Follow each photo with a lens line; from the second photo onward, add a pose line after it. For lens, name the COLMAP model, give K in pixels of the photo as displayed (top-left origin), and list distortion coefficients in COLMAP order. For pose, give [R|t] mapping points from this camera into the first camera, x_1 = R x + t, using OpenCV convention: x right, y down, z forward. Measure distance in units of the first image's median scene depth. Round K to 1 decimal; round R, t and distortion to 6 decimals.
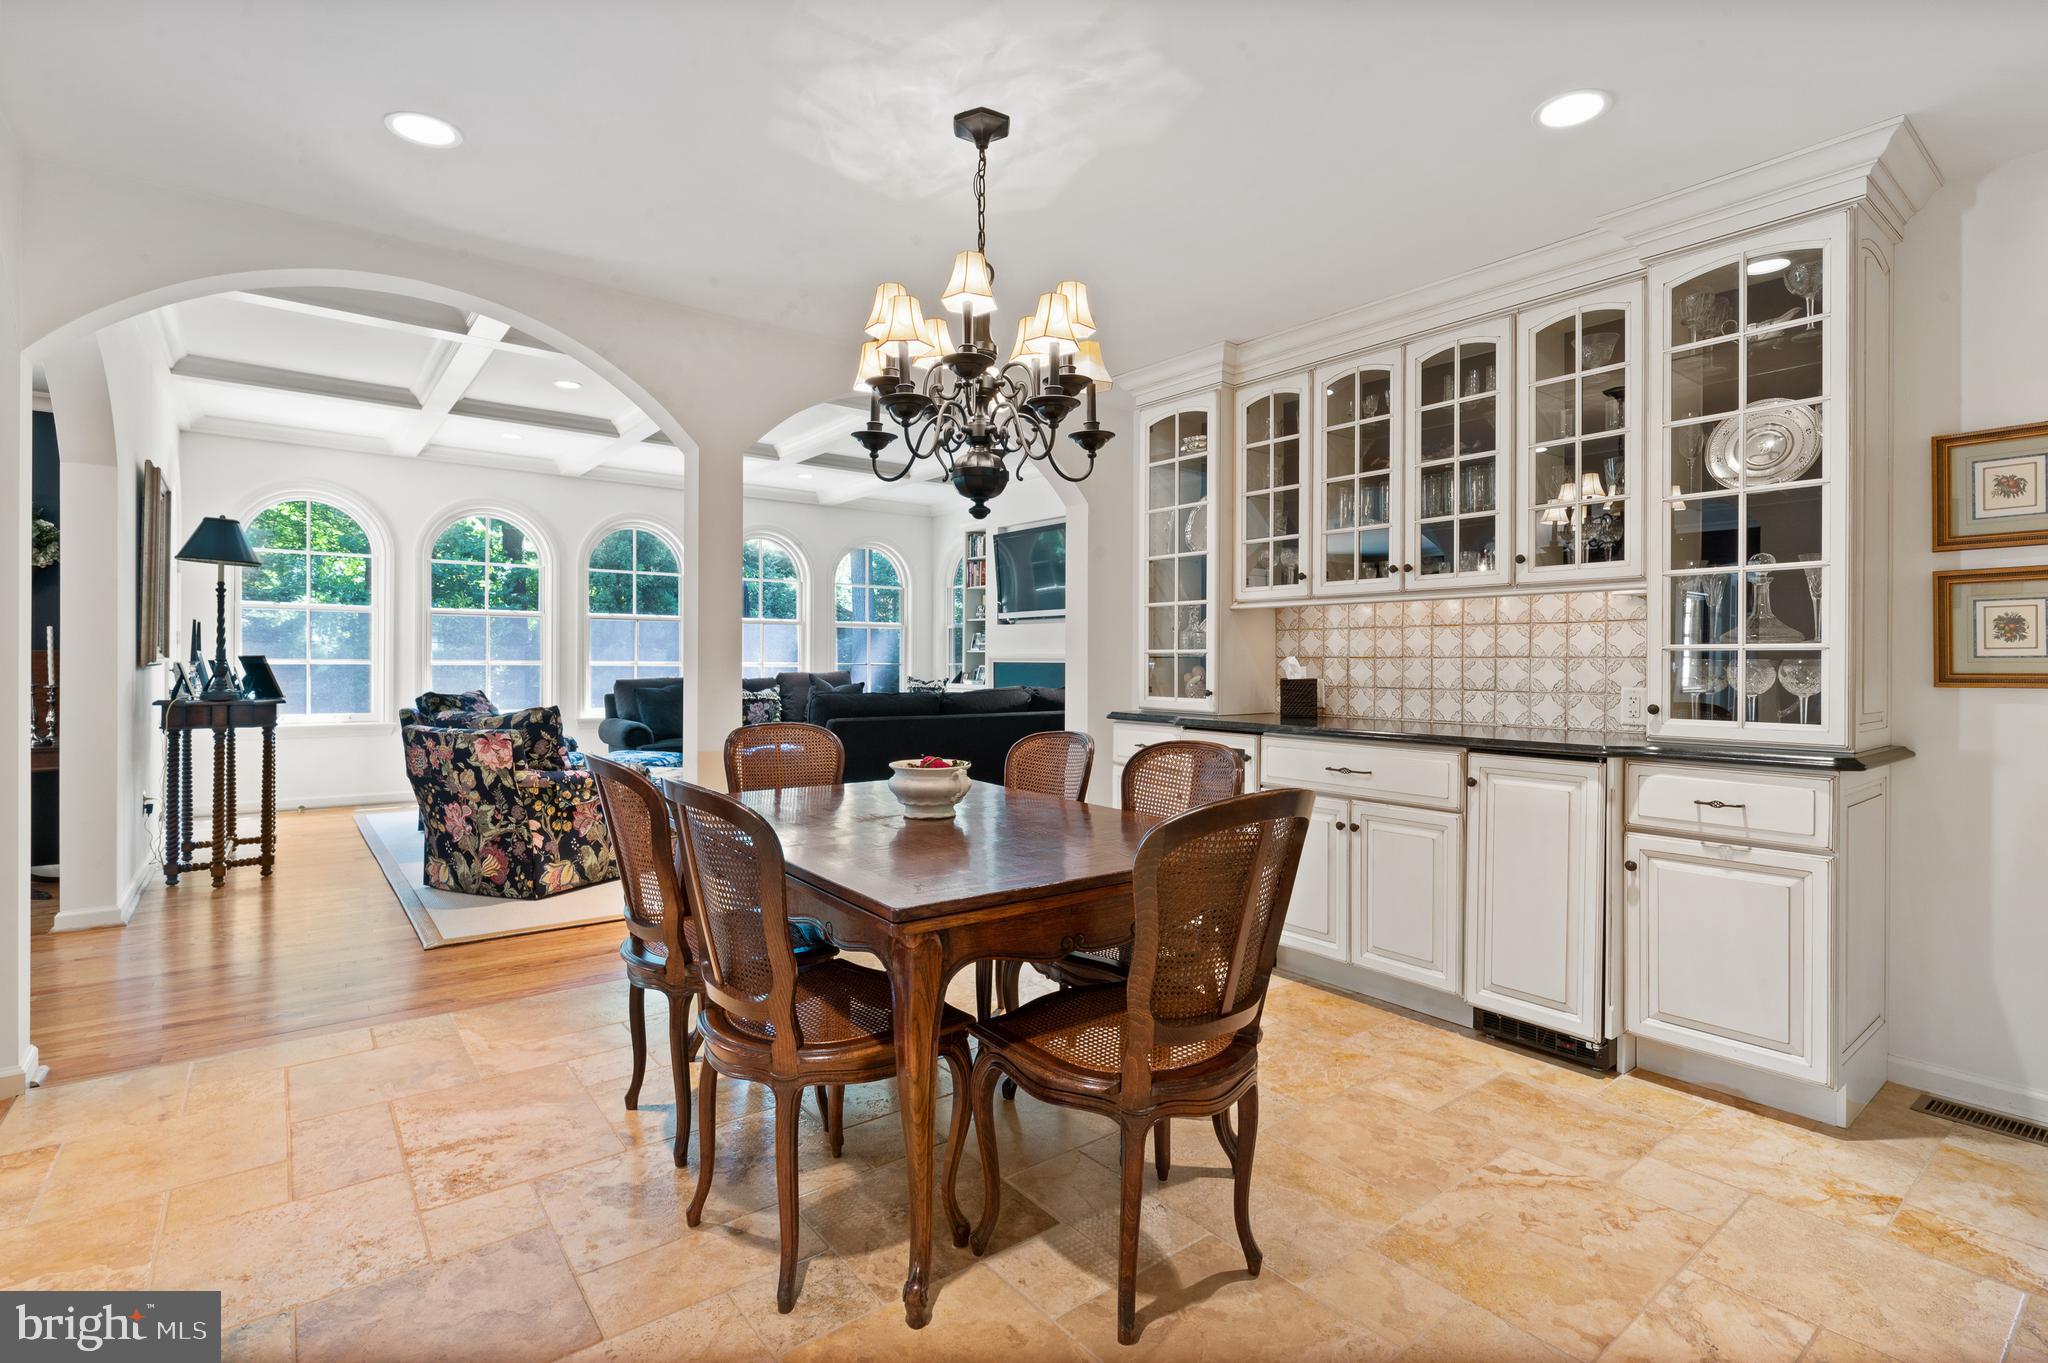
lens RADIAL K [[957.7, 0, 1029.5], [0, 957.7, 670.4], [0, 0, 1]] dist [-0.002100, -0.000828]
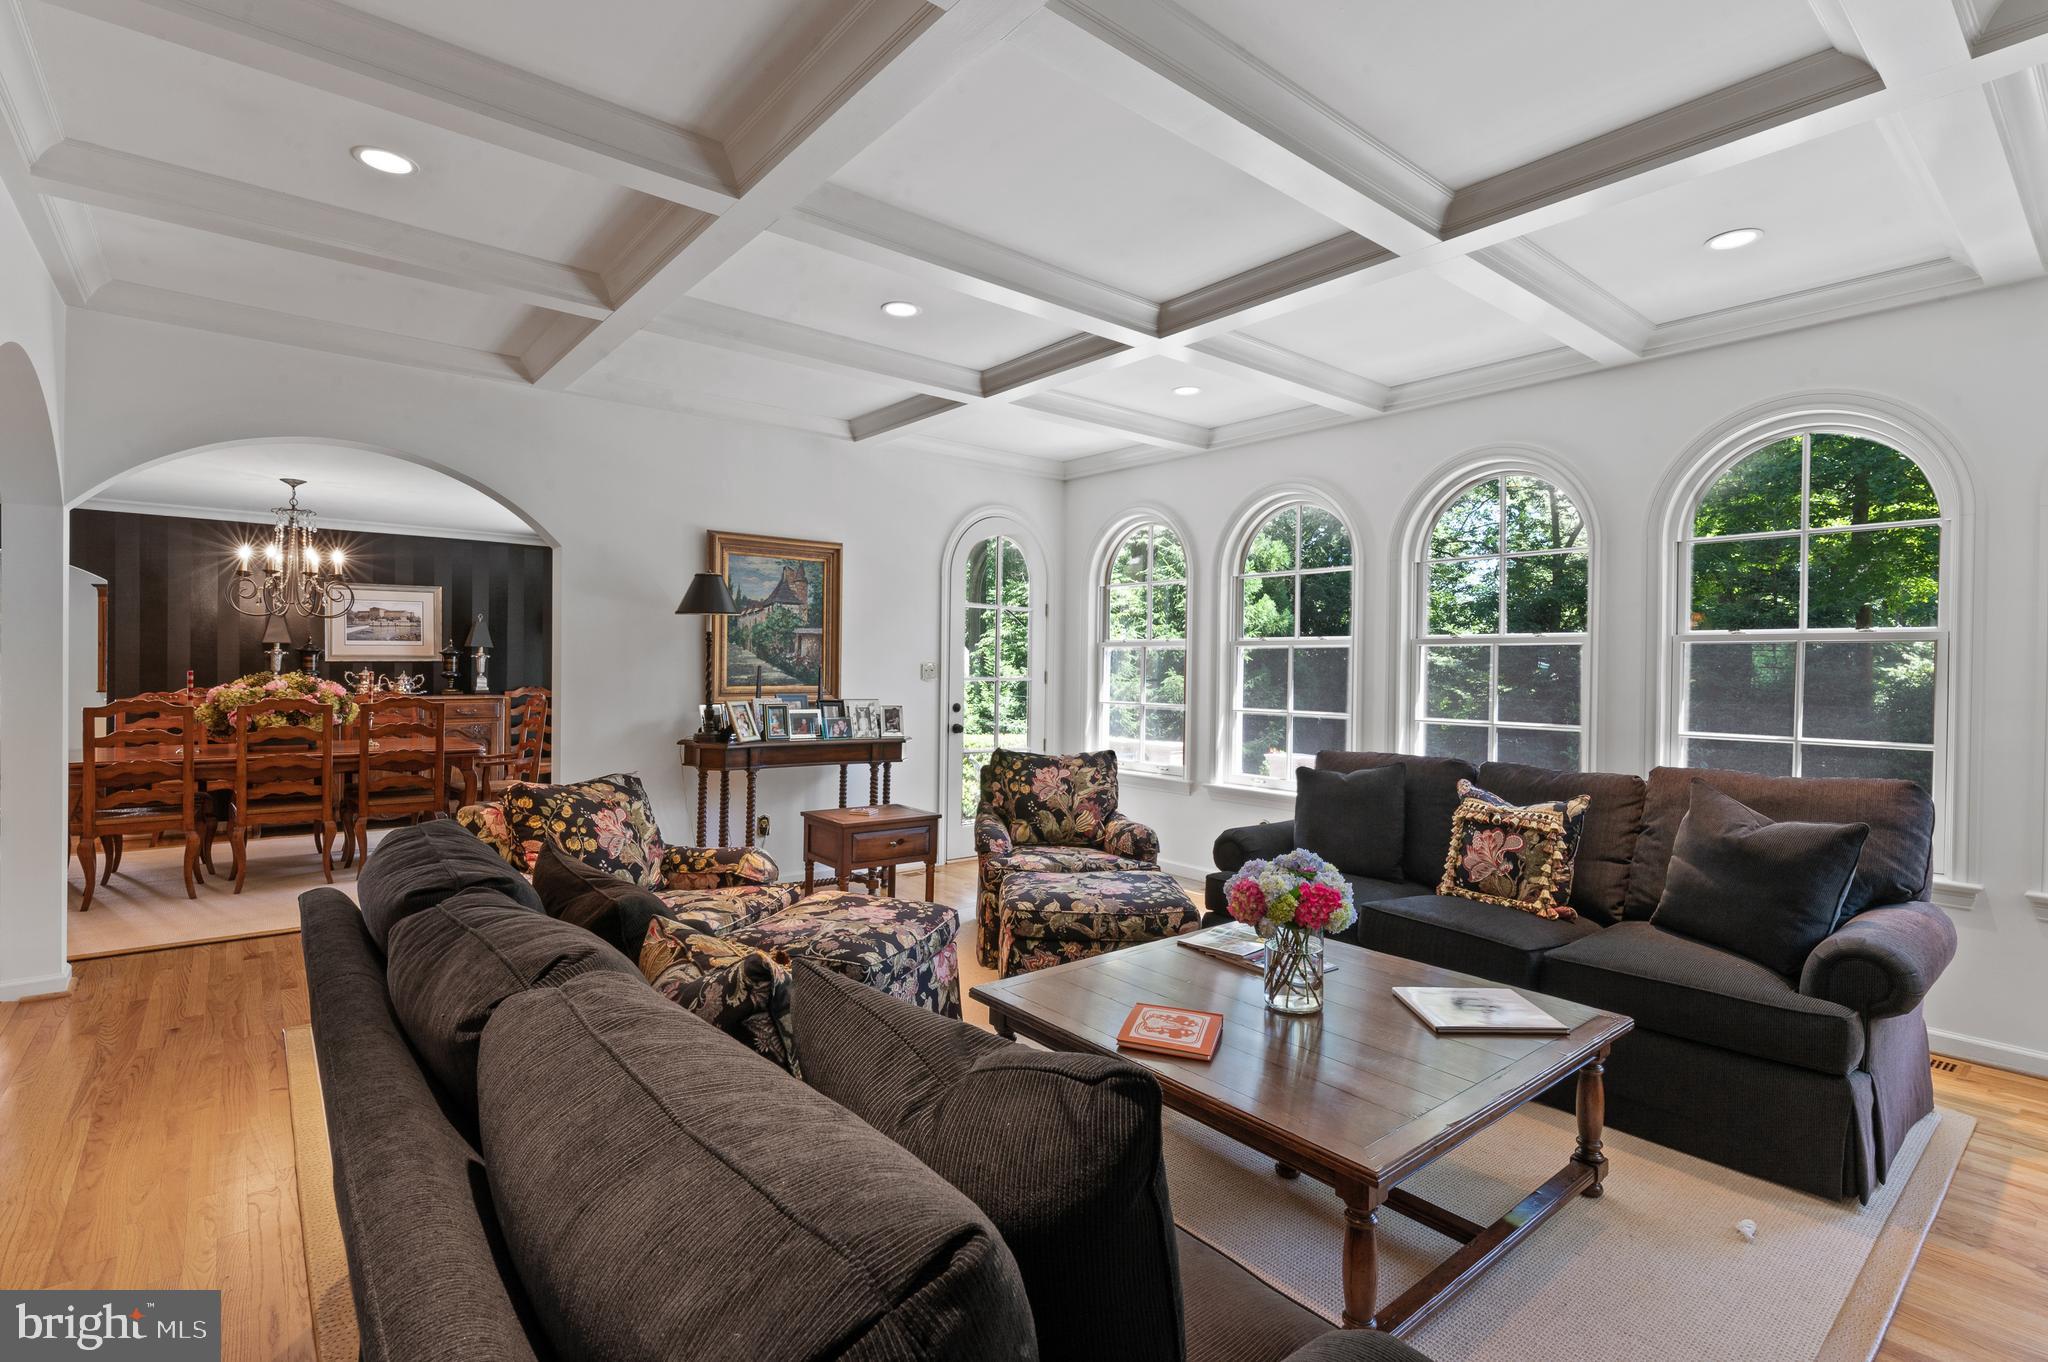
lens RADIAL K [[957.7, 0, 1032.3], [0, 957.7, 674.9], [0, 0, 1]] dist [-0.002100, -0.000828]
pose [[0.027313, 0.003328, -0.999621, 0.206916], [-0.024583, 0.999694, 0.002657, -0.047951], [0.999325, 0.024501, 0.027387, 1.171811]]
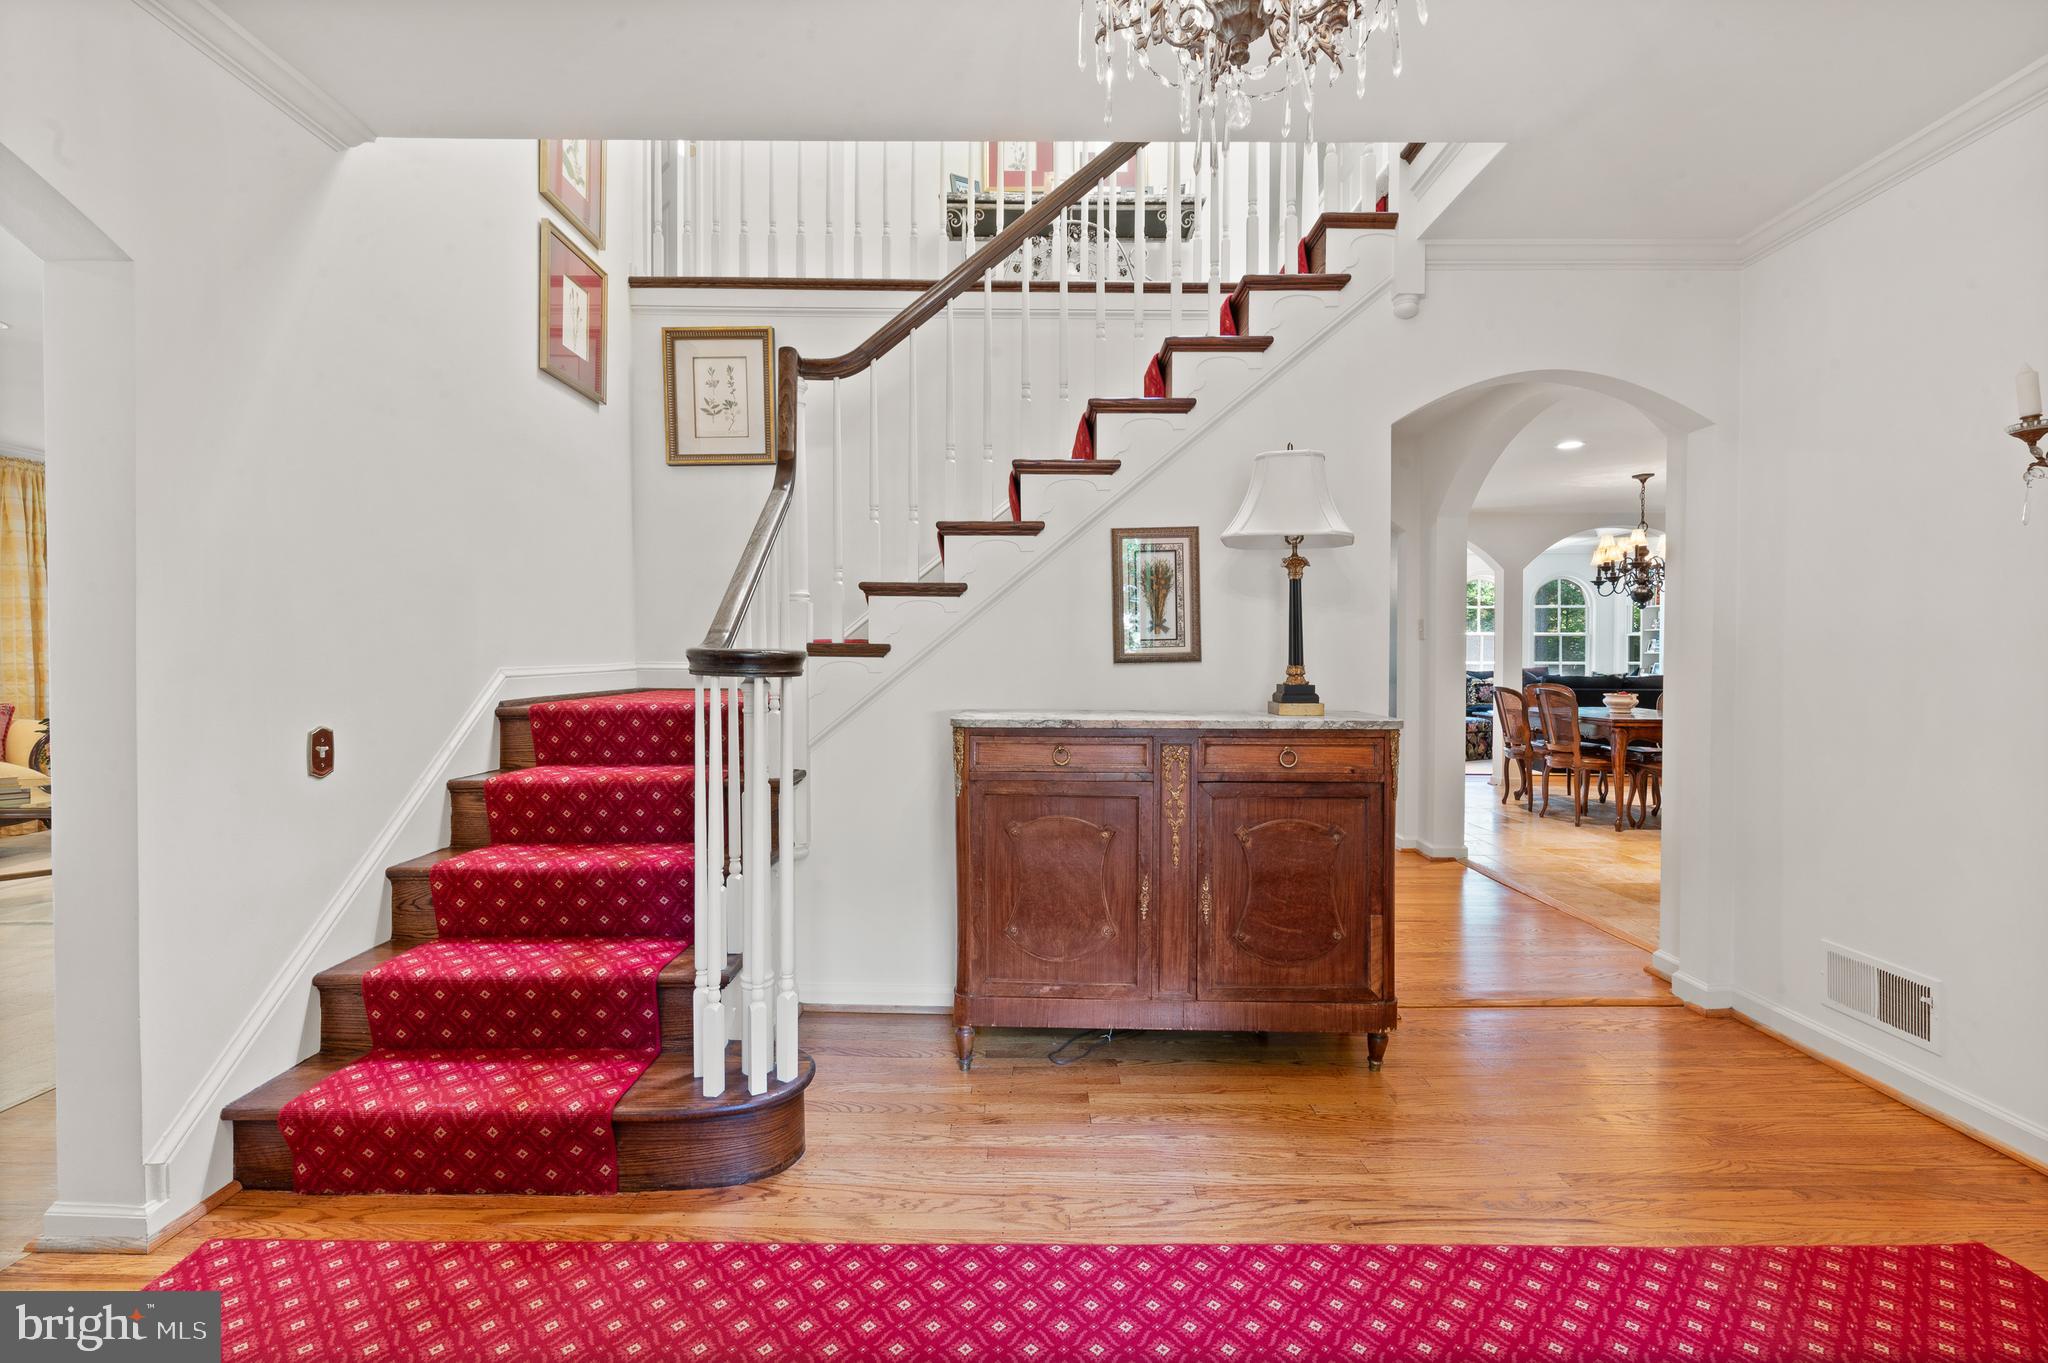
lens RADIAL K [[886.3, 0, 1023.0], [0, 886.3, 678.9], [0, 0, 1]] dist [0.005086, 0.000446]
pose [[0.777519, 0.002912, -0.628853, 0.332801], [0.001833, 0.999975, 0.006897, 0.058746], [0.628857, -0.006516, 0.777493, -4.125834]]
